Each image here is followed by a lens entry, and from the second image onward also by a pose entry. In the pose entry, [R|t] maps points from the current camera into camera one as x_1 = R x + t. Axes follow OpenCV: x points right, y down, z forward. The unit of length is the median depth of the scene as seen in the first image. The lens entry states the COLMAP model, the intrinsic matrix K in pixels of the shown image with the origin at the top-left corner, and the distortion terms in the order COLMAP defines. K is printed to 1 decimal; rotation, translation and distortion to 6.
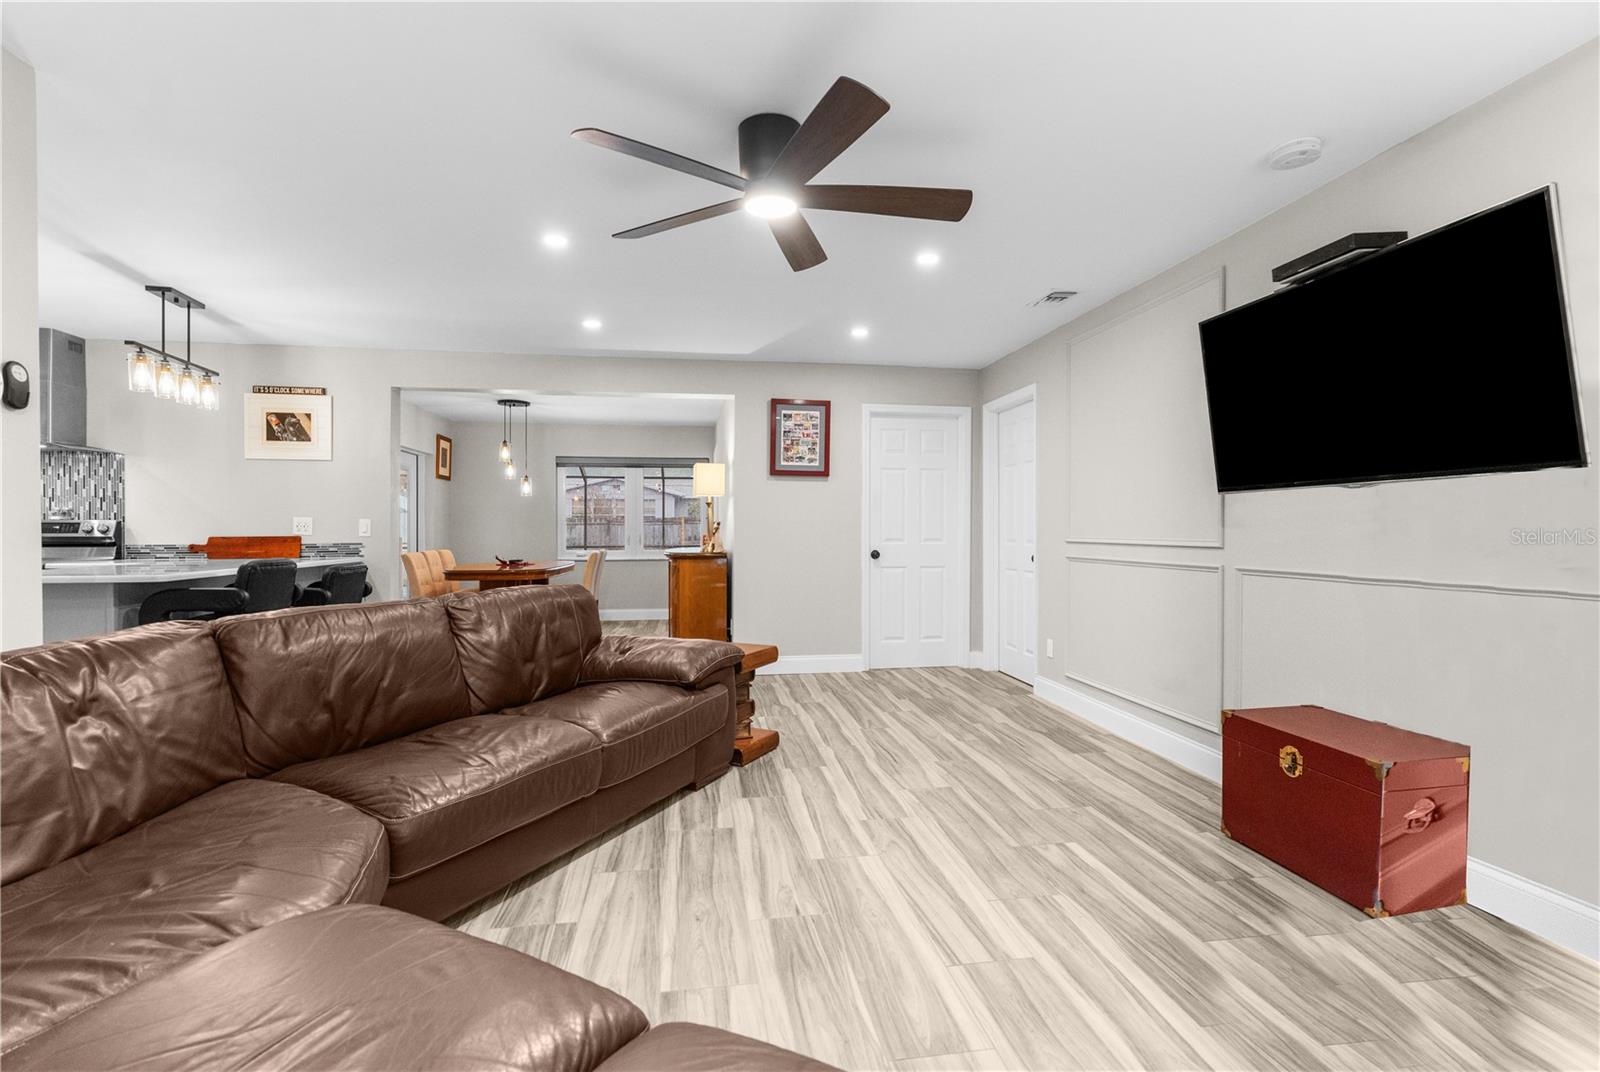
lens RADIAL K [[751.1, 0, 806.6], [0, 751.1, 525.1], [0, 0, 1]] dist [-0.003572, -0.000299]
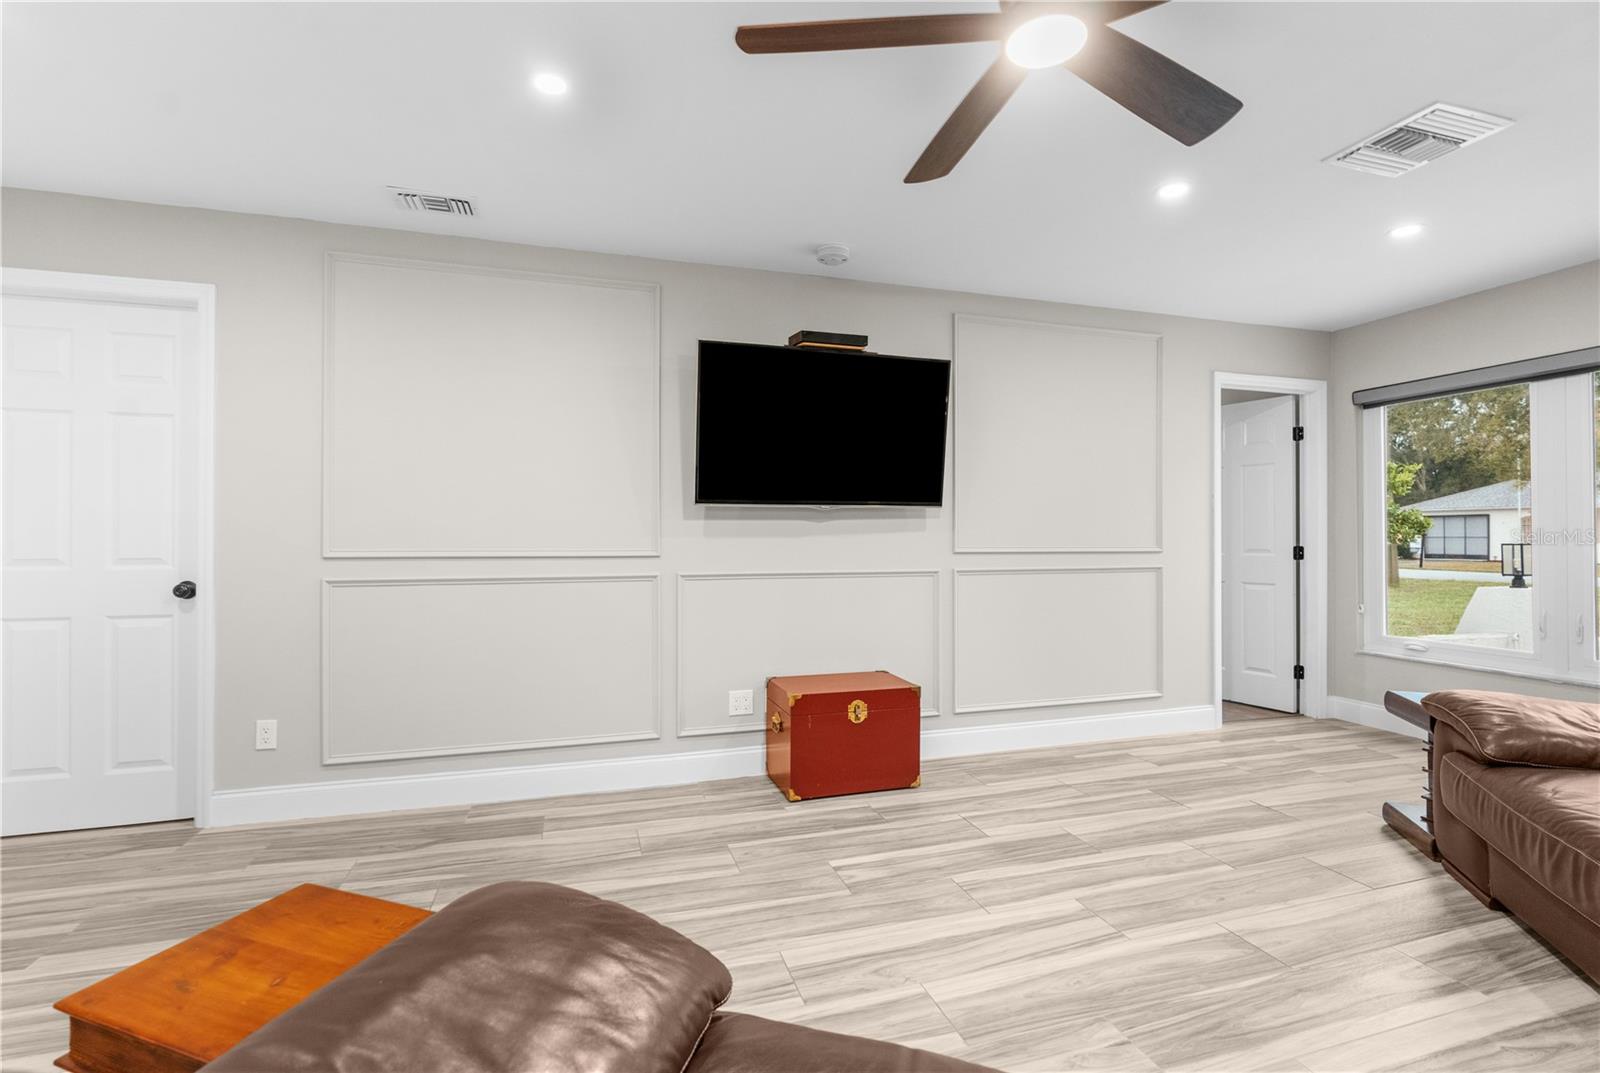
lens RADIAL K [[721.1, 0, 804.3], [0, 721.1, 530.1], [0, 0, 1]] dist [-0.002928, -0.000205]
pose [[-0.146545, 0.009055, 0.989163, -0.626222], [-0.006583, 0.999927, -0.010129, 0.003670], [-0.989182, -0.007996, -0.146475, 1.295733]]
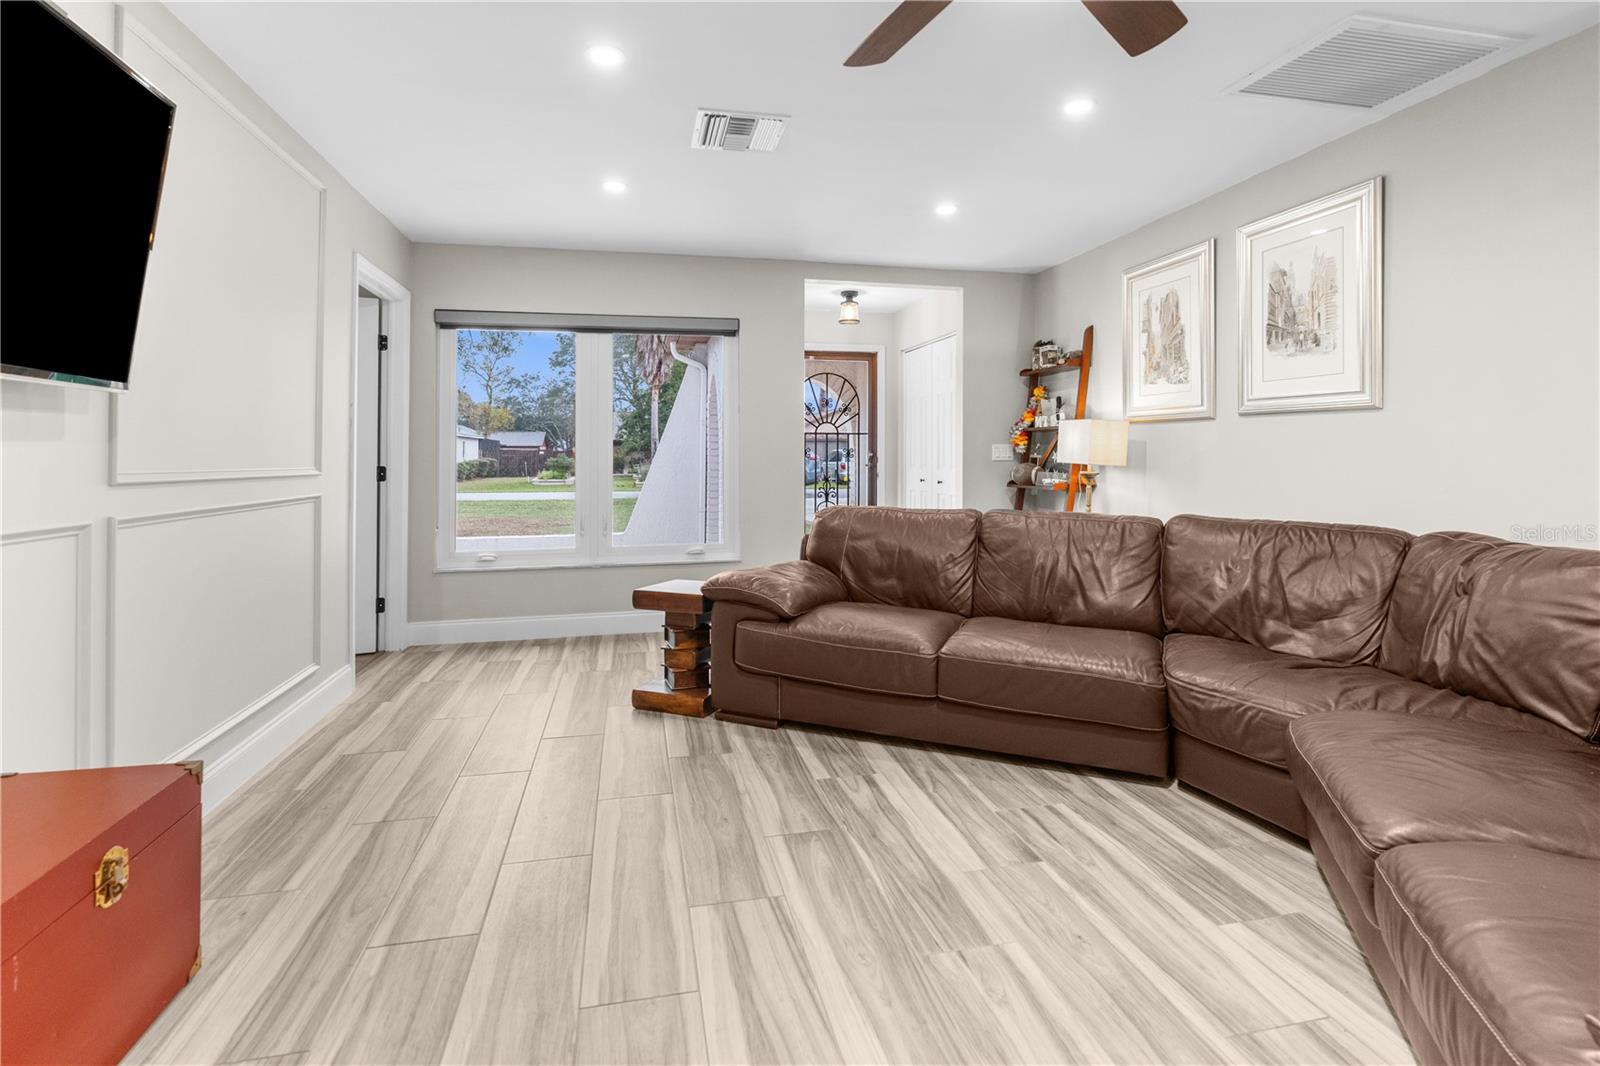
lens RADIAL K [[756.3, 0, 803.5], [0, 756.3, 451.2], [0, 0, 1]] dist [-0.003412, -0.000034]
pose [[-0.998506, 0.005079, -0.054399, 0.169216], [0.005851, 0.999884, -0.014044, 0.013603], [0.054322, -0.014341, -0.998420, 1.593269]]
